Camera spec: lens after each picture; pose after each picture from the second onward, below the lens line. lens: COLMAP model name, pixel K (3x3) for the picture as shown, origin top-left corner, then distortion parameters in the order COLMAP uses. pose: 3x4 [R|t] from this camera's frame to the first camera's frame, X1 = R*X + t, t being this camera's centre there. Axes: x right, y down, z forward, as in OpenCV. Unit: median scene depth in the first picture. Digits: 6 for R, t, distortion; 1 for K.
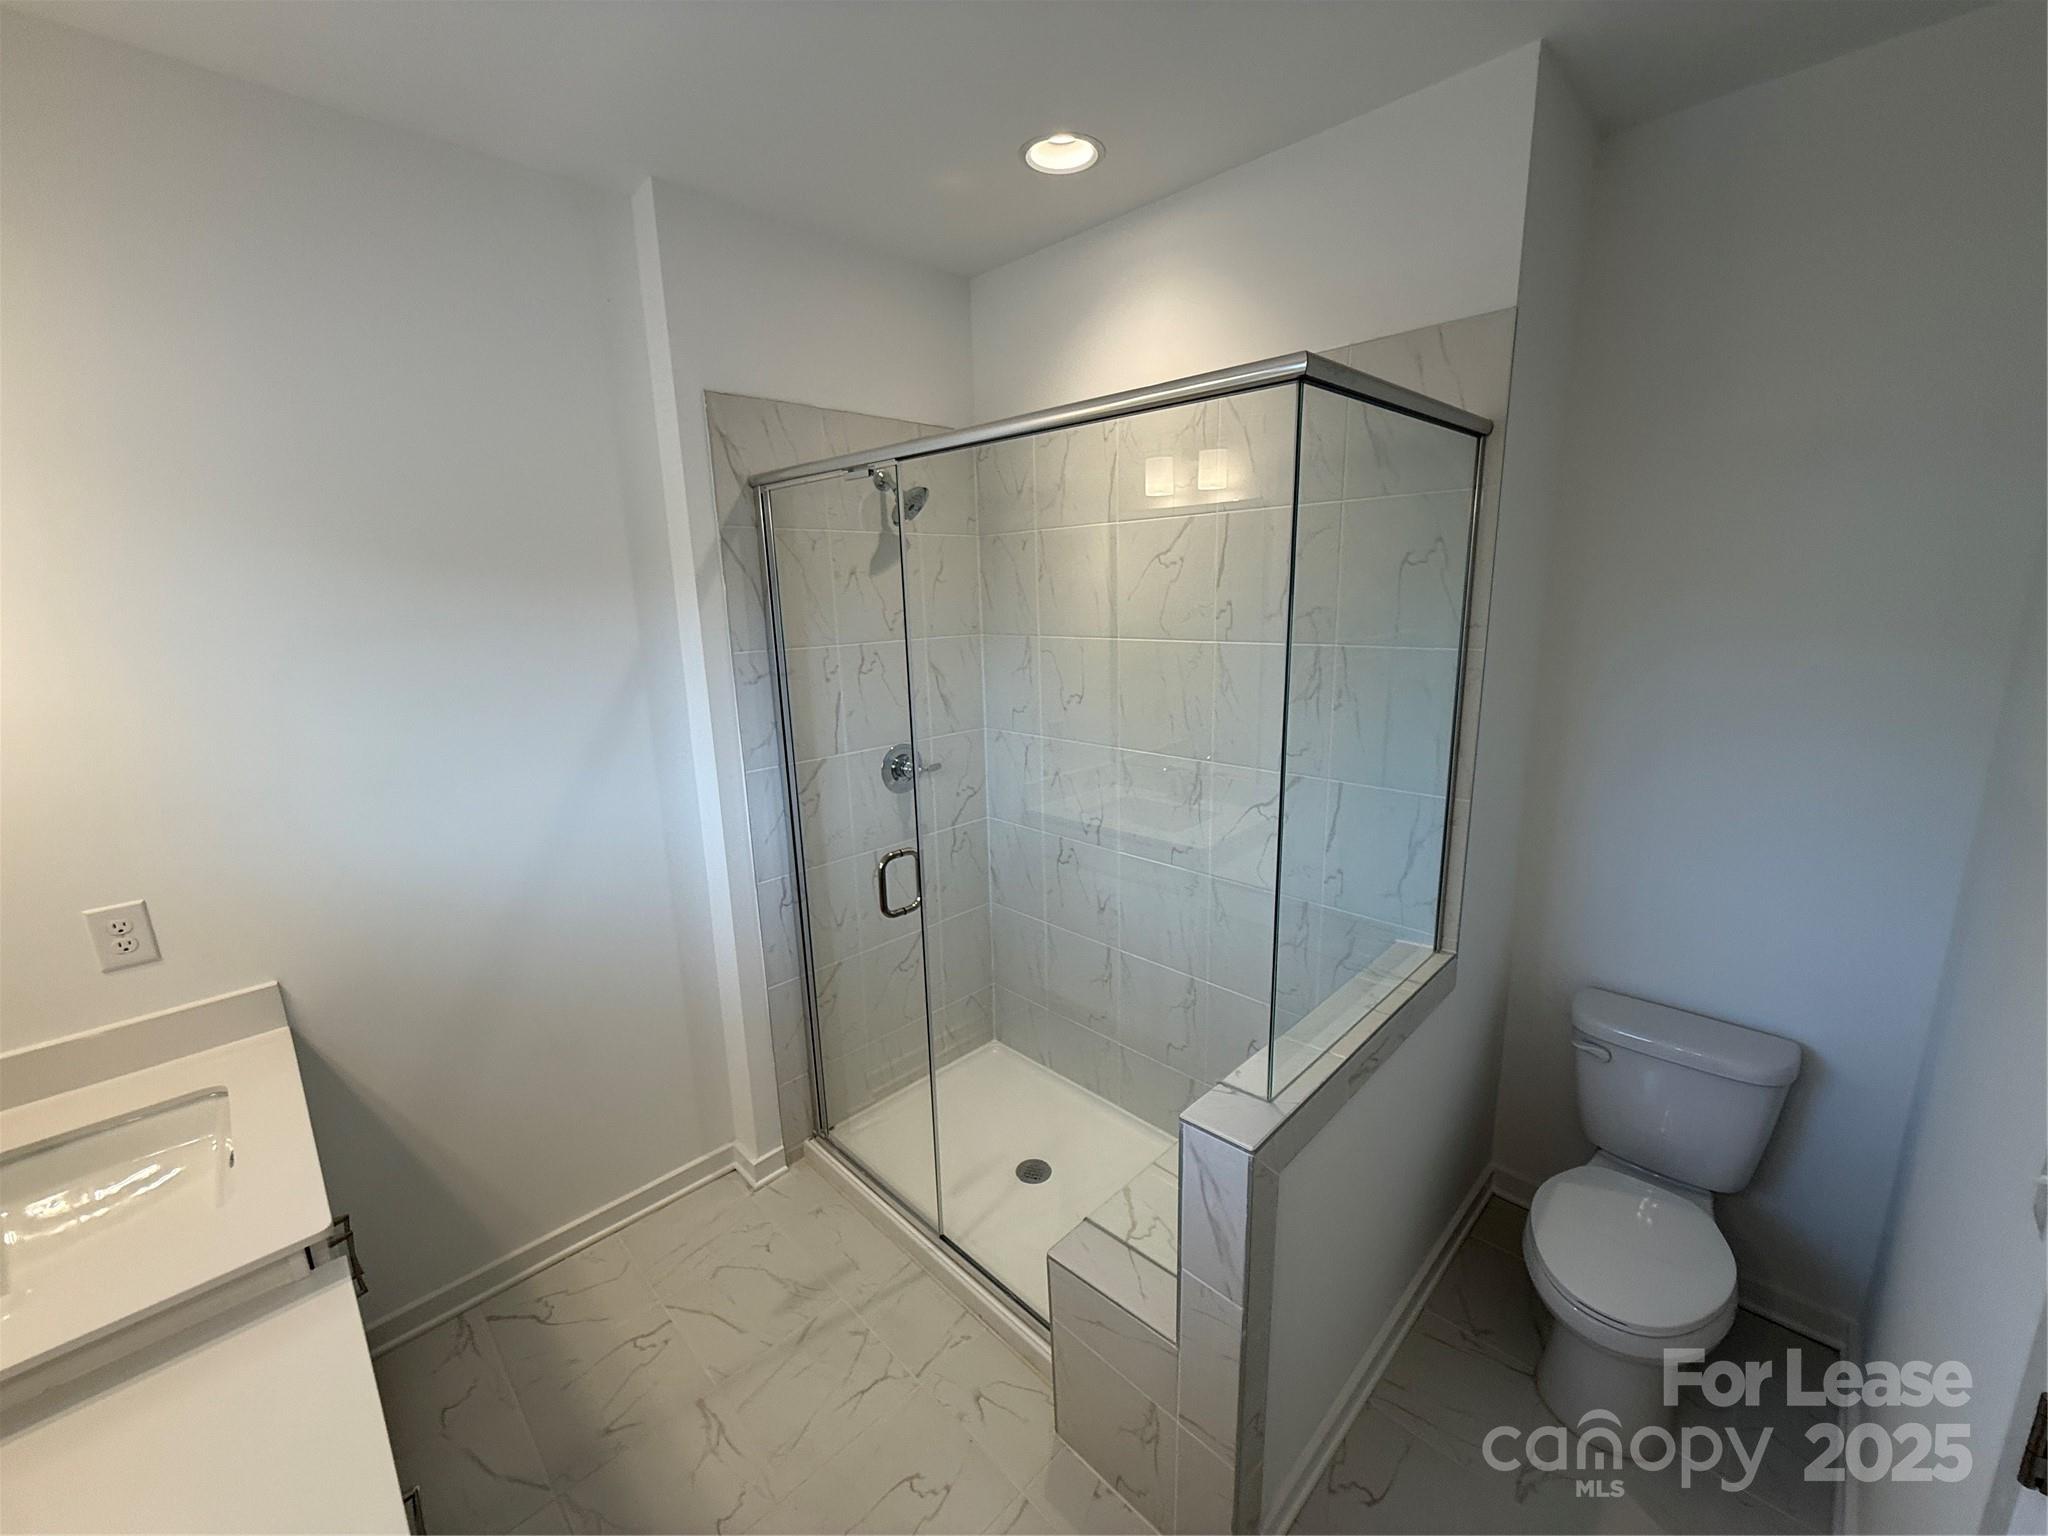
lens RADIAL K [[814.8, 0, 1029.5], [0, 814.8, 768.6], [0, 0, 1]] dist [-0.000172, -0.000320]
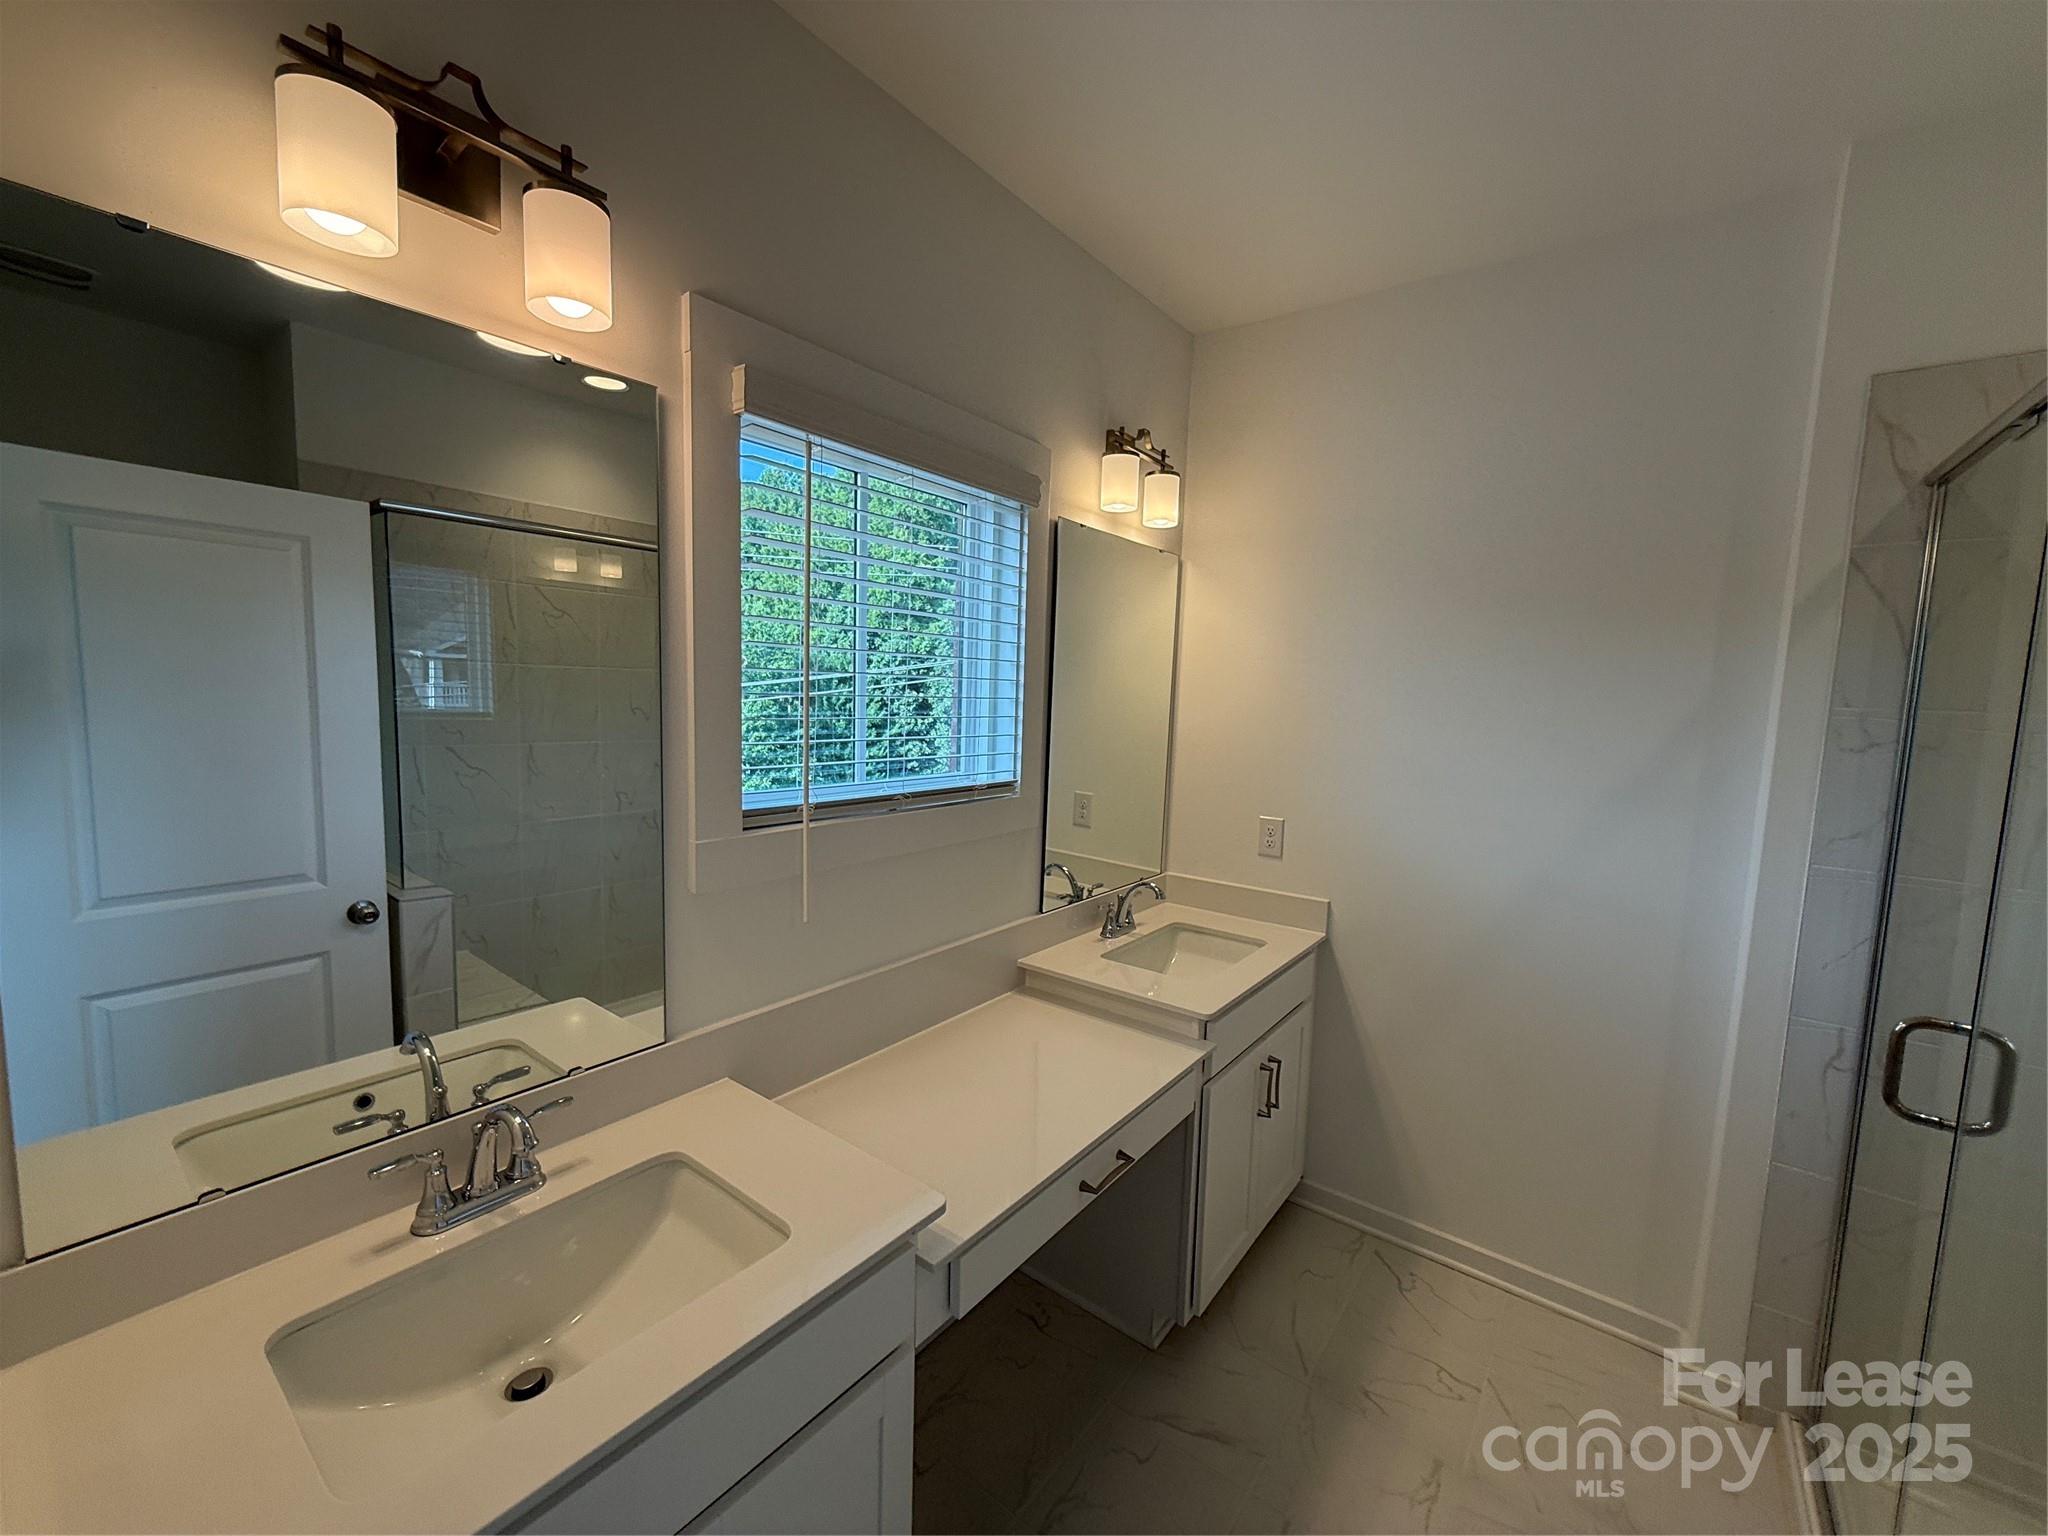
lens RADIAL K [[814.8, 0, 1029.5], [0, 814.8, 768.6], [0, 0, 1]] dist [-0.000172, -0.000320]
pose [[0.132031, 0.128904, -0.982828, 0.313708], [-0.252136, 0.963264, 0.092466, 0.033395], [0.958642, 0.235598, 0.159682, 0.184398]]
